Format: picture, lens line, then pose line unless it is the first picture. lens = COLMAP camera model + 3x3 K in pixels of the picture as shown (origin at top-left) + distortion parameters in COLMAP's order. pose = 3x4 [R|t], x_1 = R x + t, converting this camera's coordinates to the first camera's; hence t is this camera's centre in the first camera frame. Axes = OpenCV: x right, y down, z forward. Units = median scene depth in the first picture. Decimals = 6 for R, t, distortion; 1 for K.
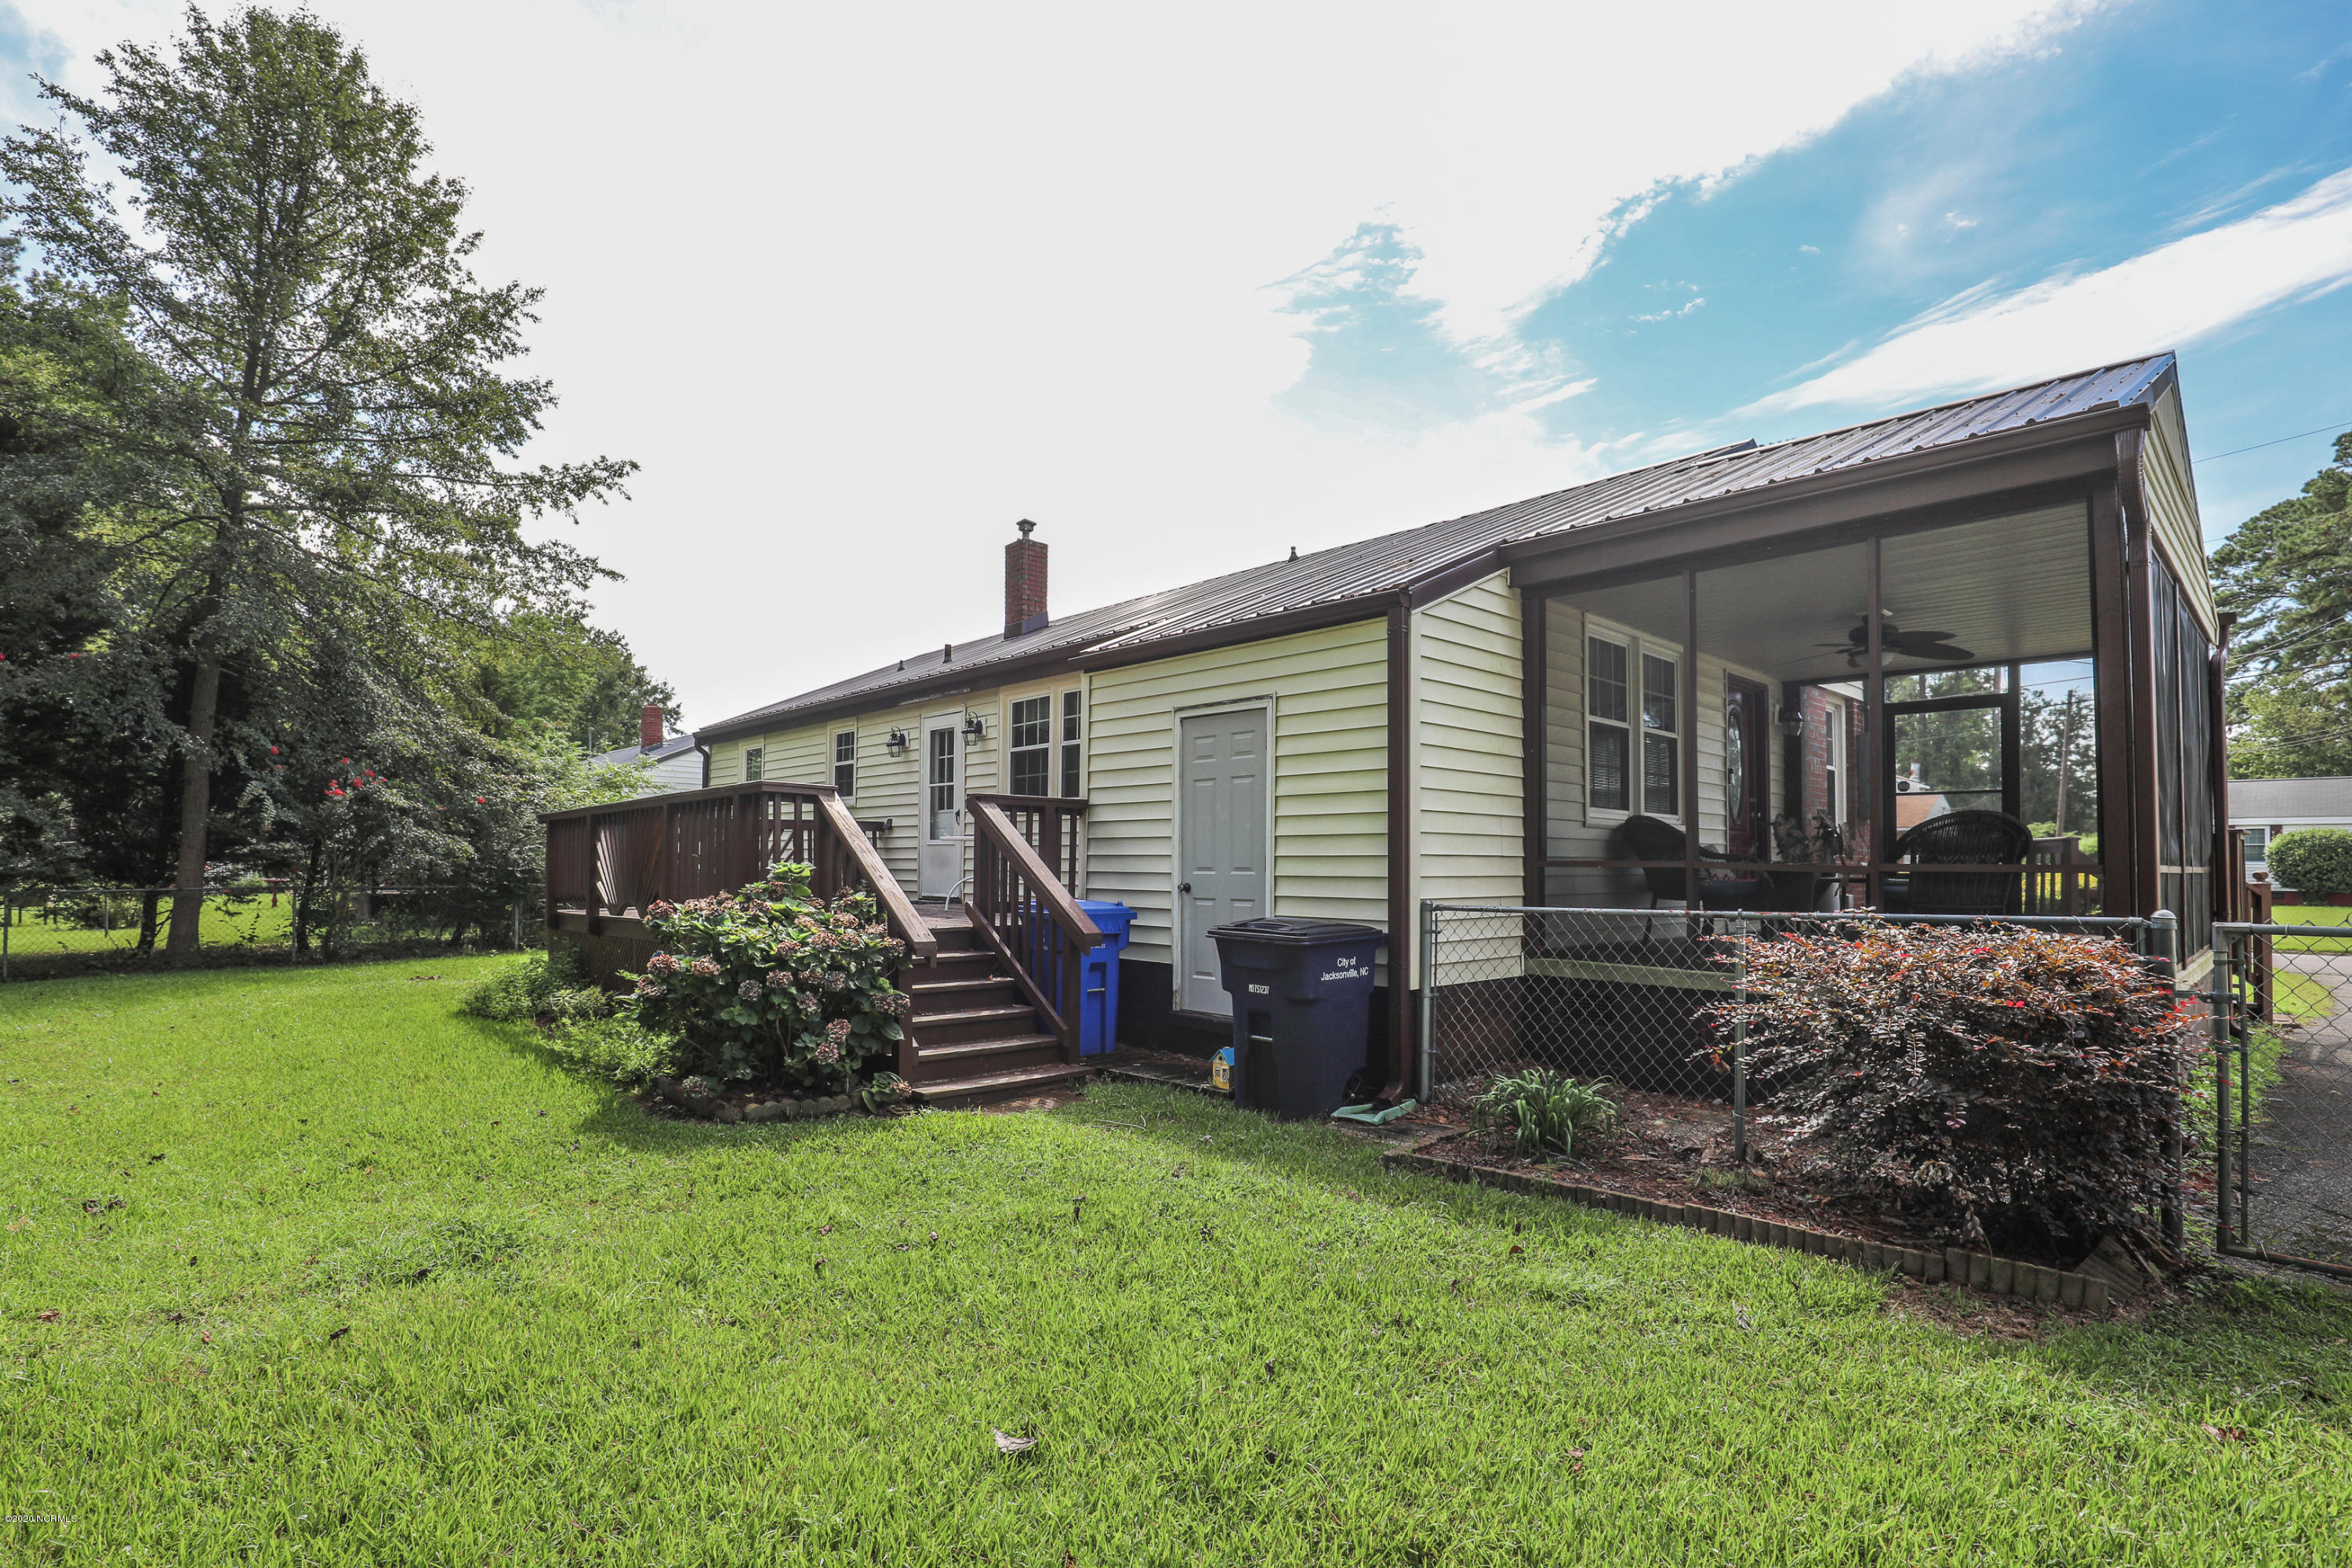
lens RADIAL K [[1101.5, 0, 1151.8], [0, 1101.5, 834.1], [0, 0, 1]] dist [0.001640, 0.000162]
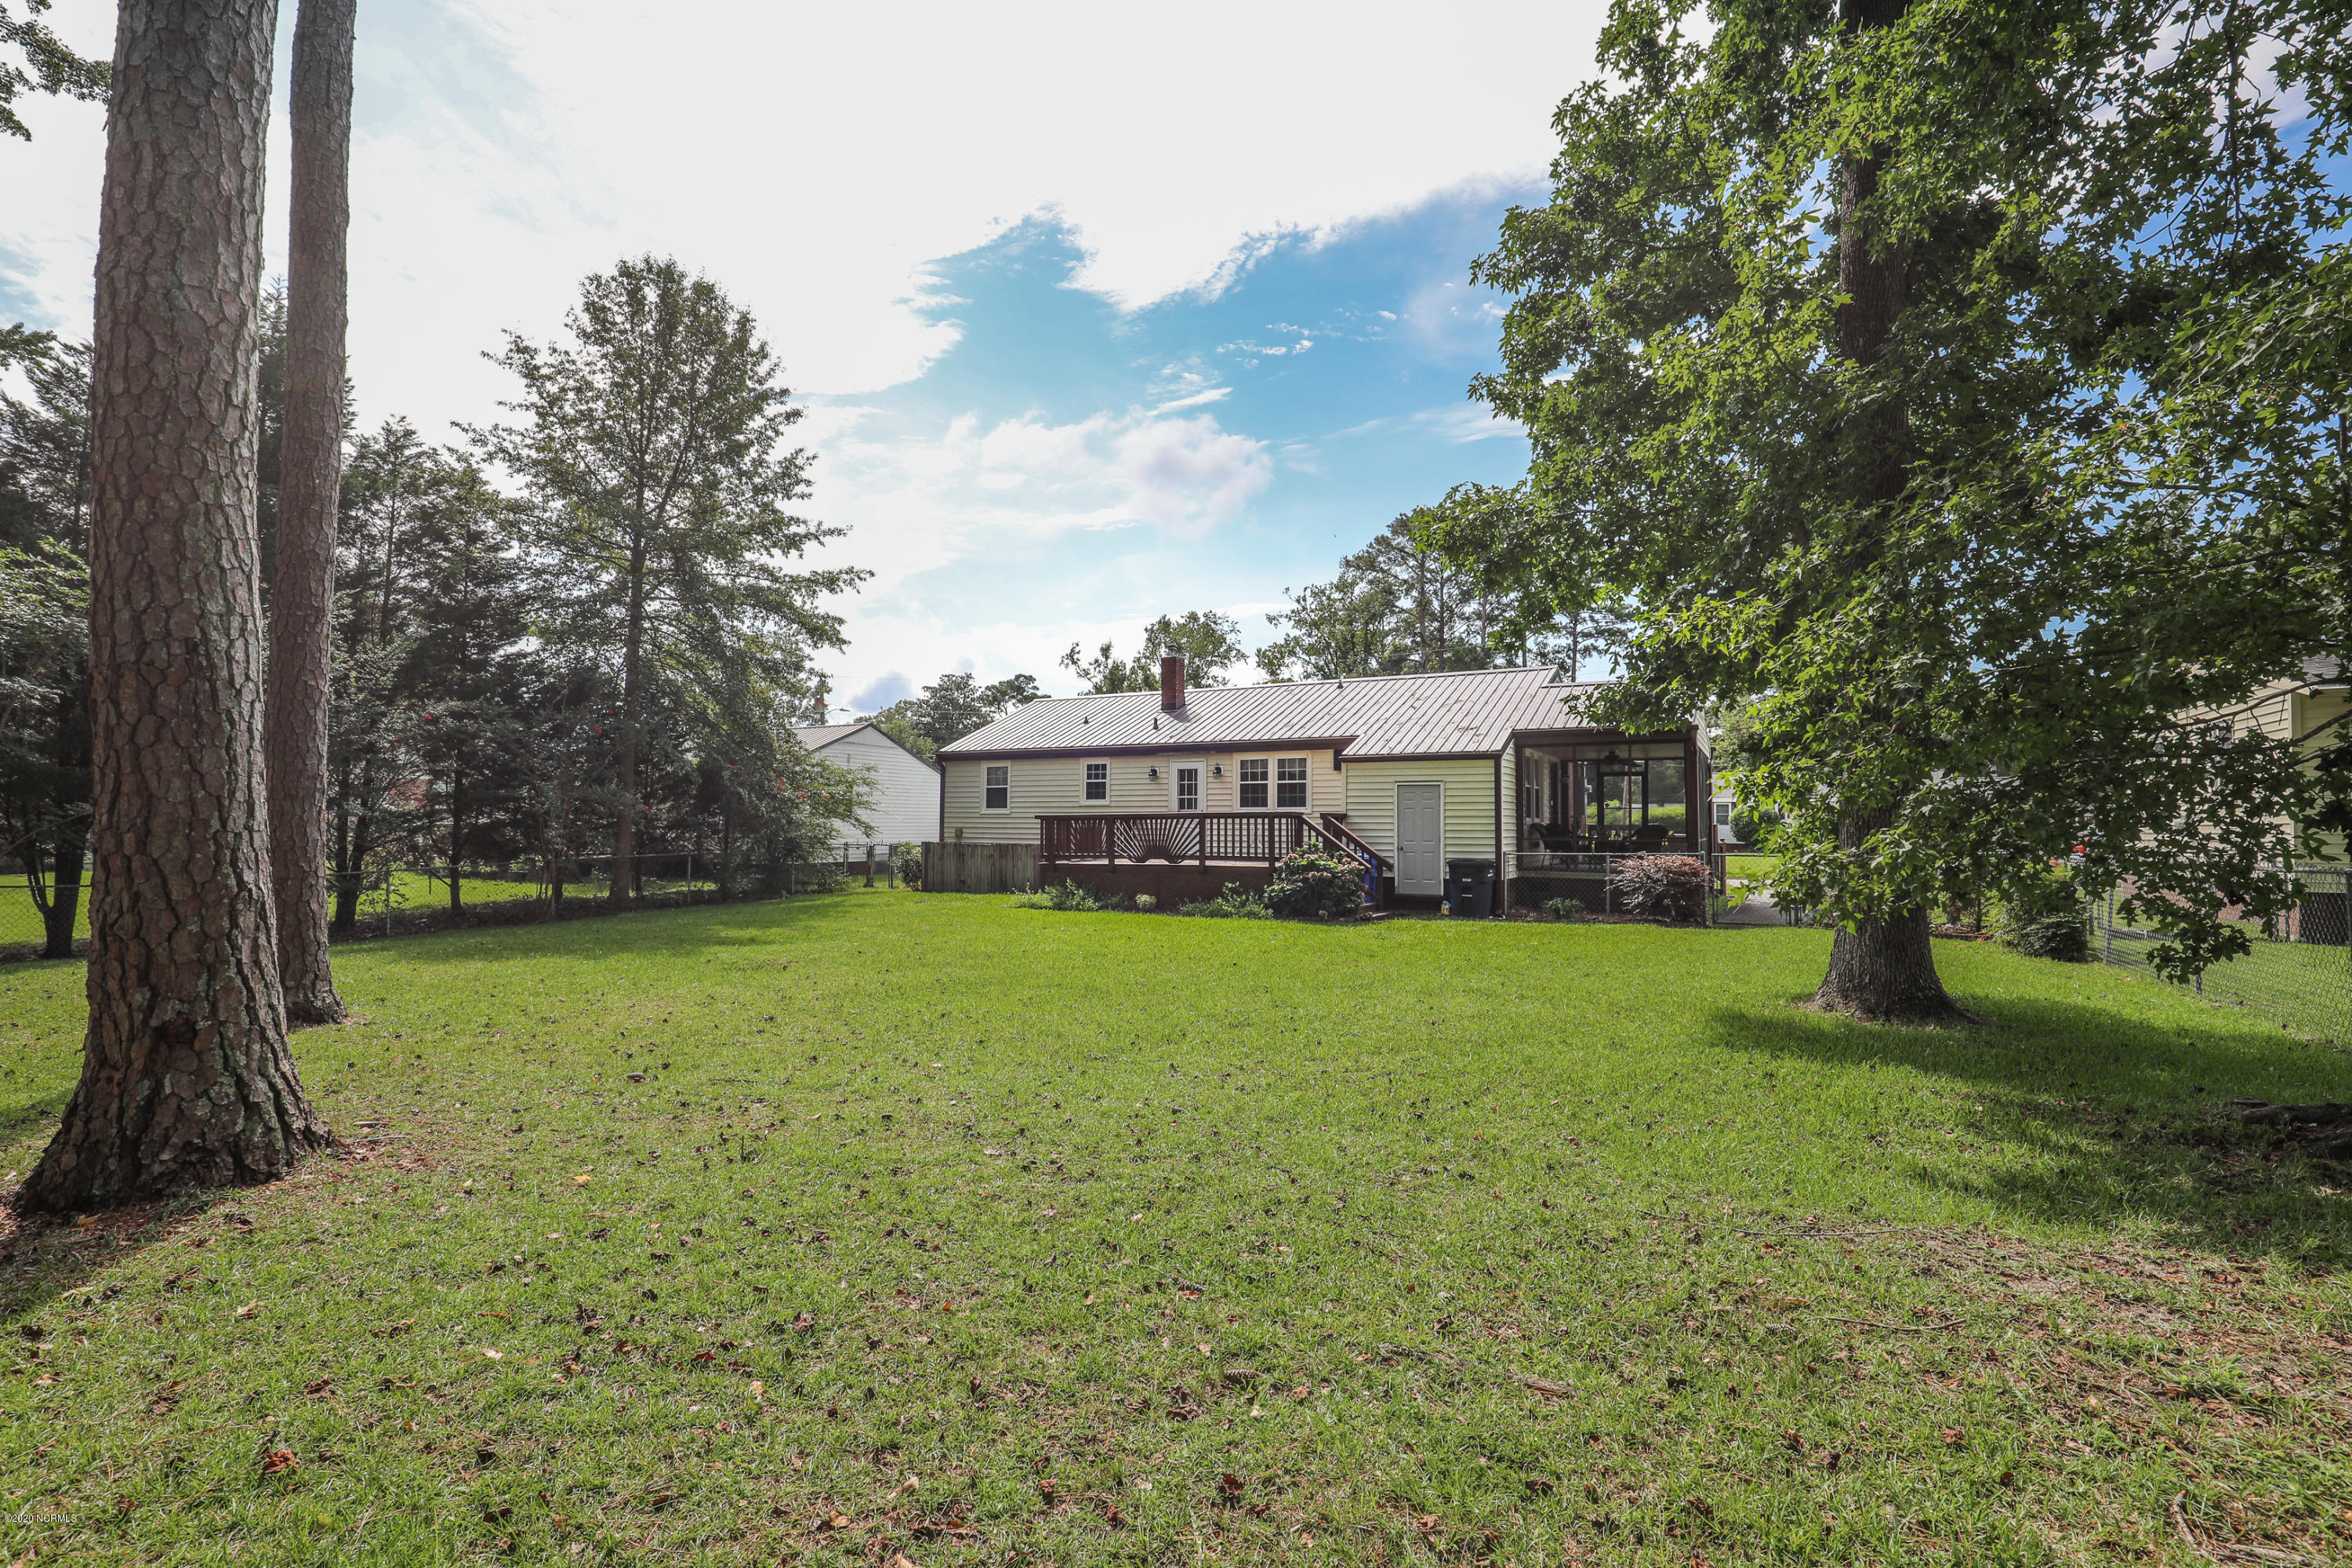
lens RADIAL K [[1062.0, 0, 1180.1], [0, 1062.0, 821.6], [0, 0, 1]] dist [-0.003167, 0.000111]
pose [[0.940715, -0.001048, 0.339196, -0.858787], [-0.006854, 0.999732, 0.022097, -0.043883], [-0.339128, -0.023111, 0.940456, -0.791094]]
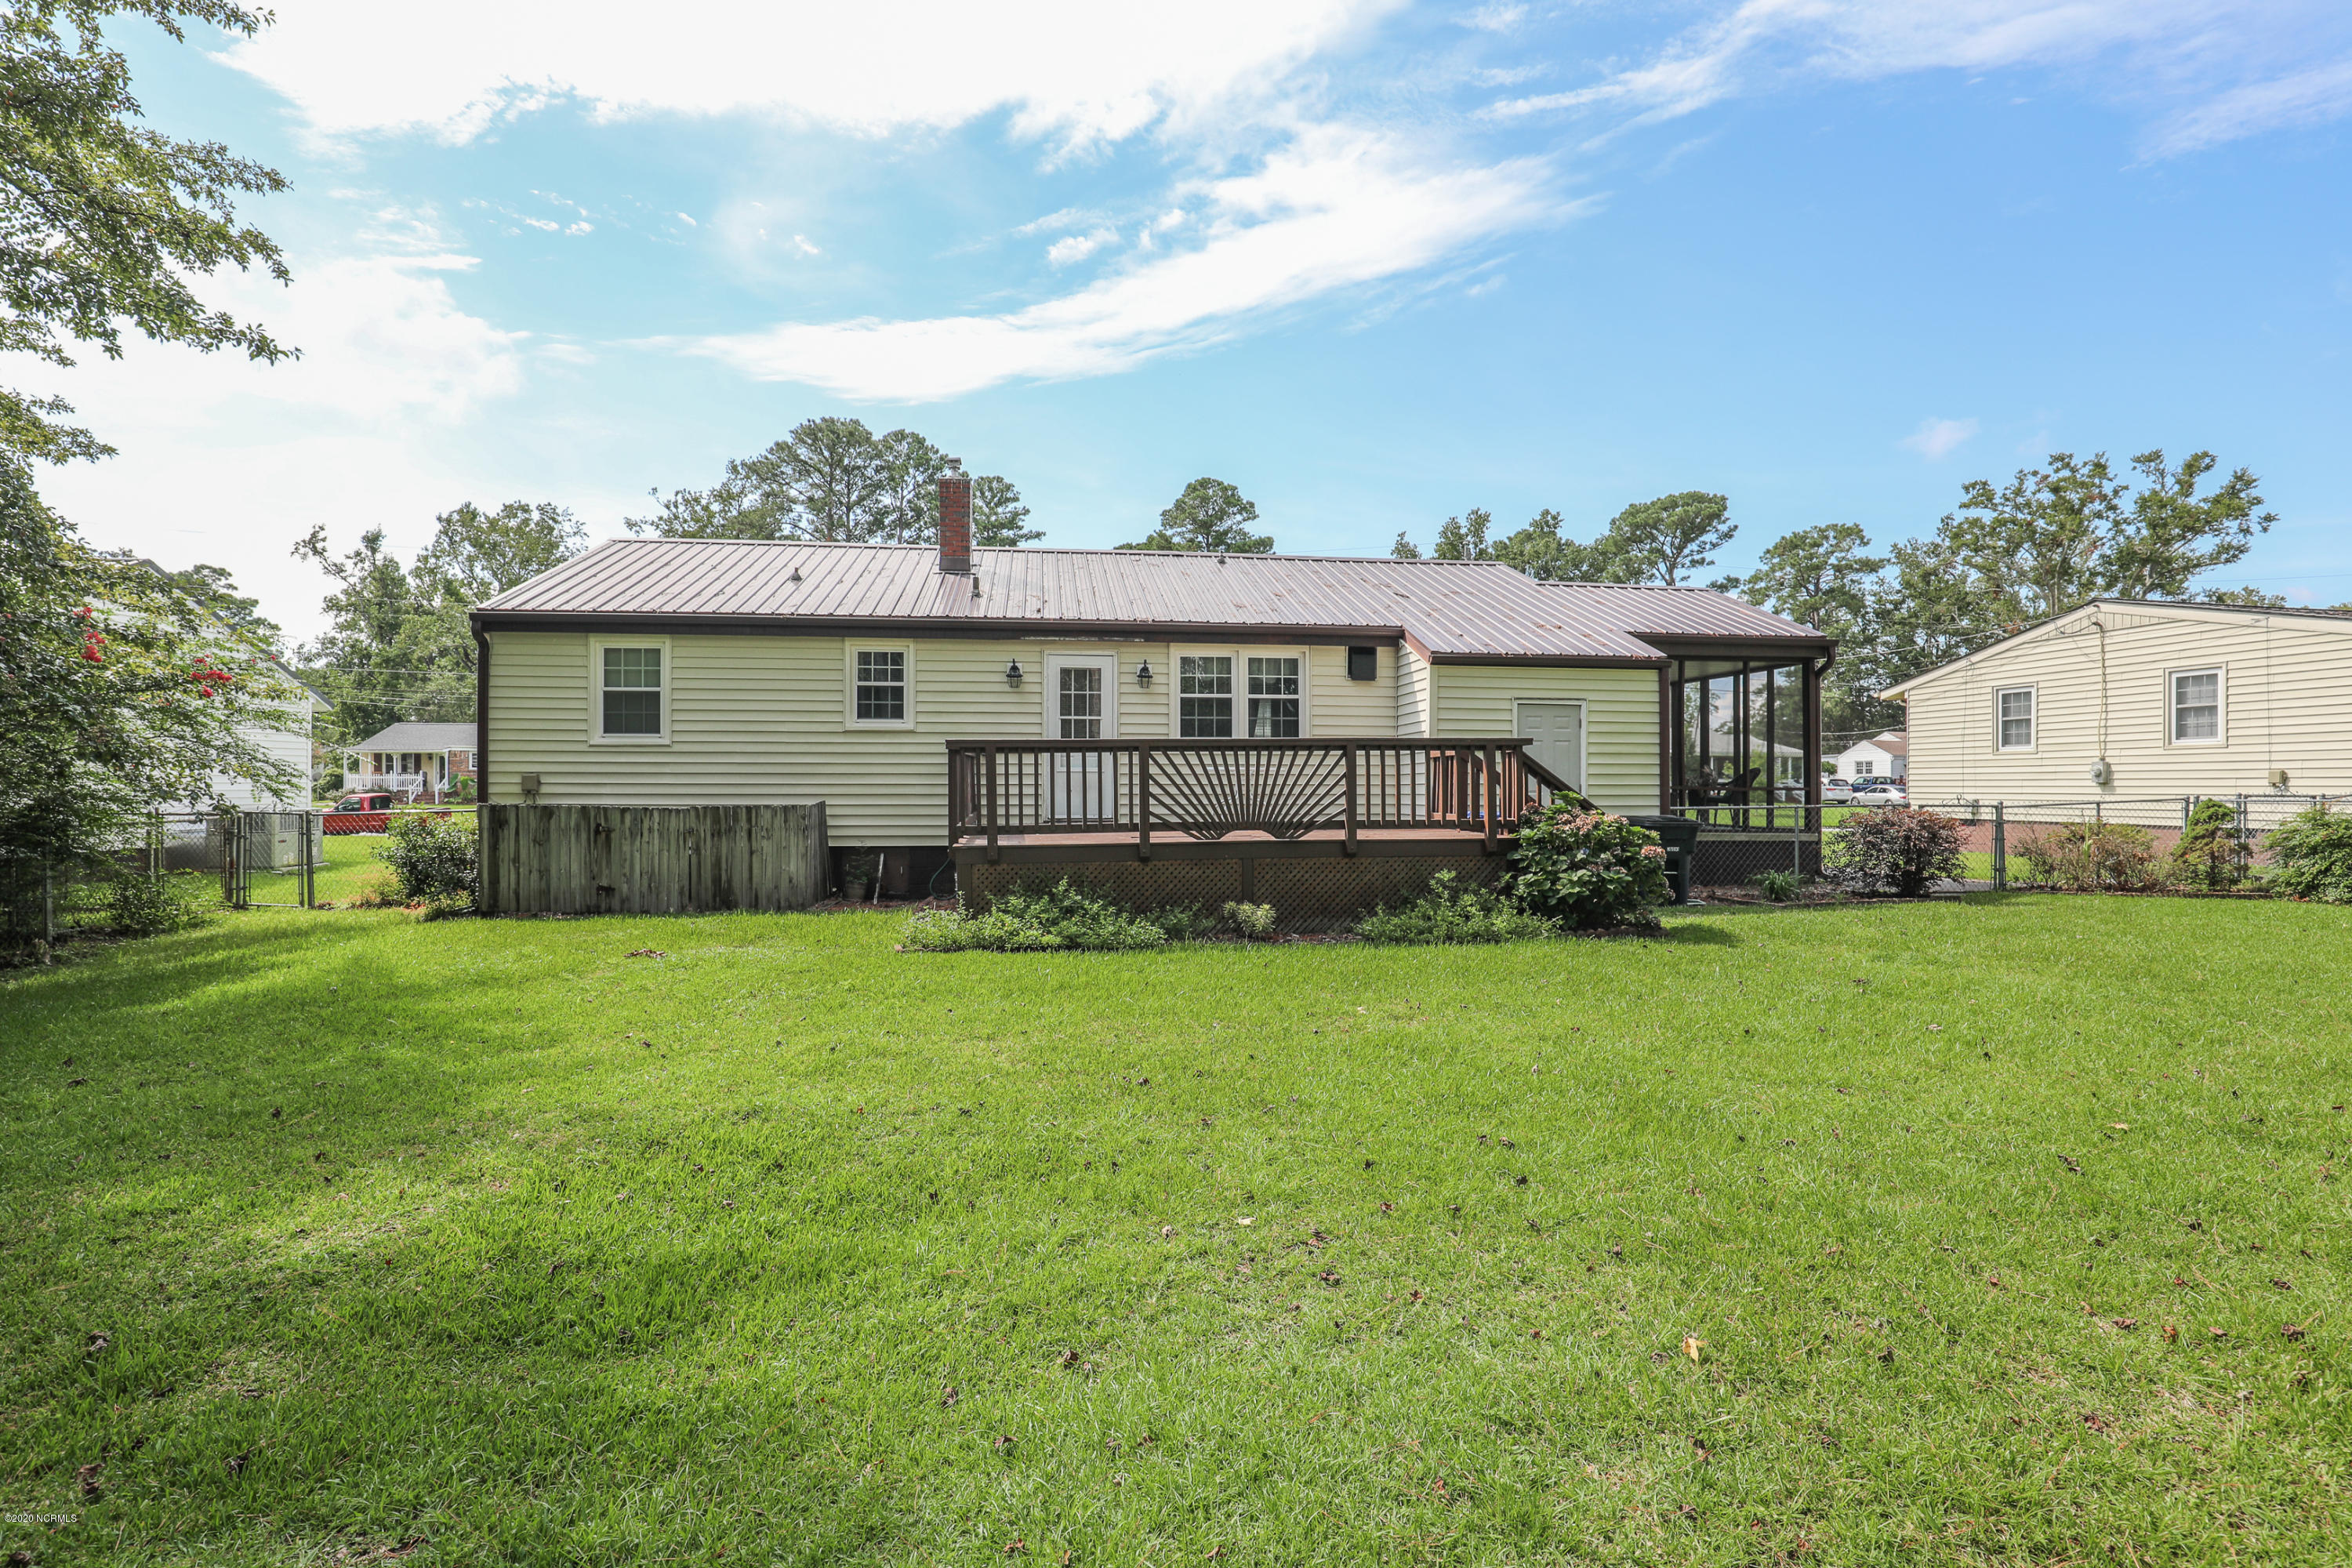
lens RADIAL K [[1093.7, 0, 1165.5], [0, 1093.7, 794.9], [0, 0, 1]] dist [-0.038765, 0.009097]
pose [[0.568150, -0.010492, 0.822858, -1.059683], [-0.018846, 0.999491, 0.025756, 0.001825], [-0.822709, -0.030141, 0.567663, 0.312964]]
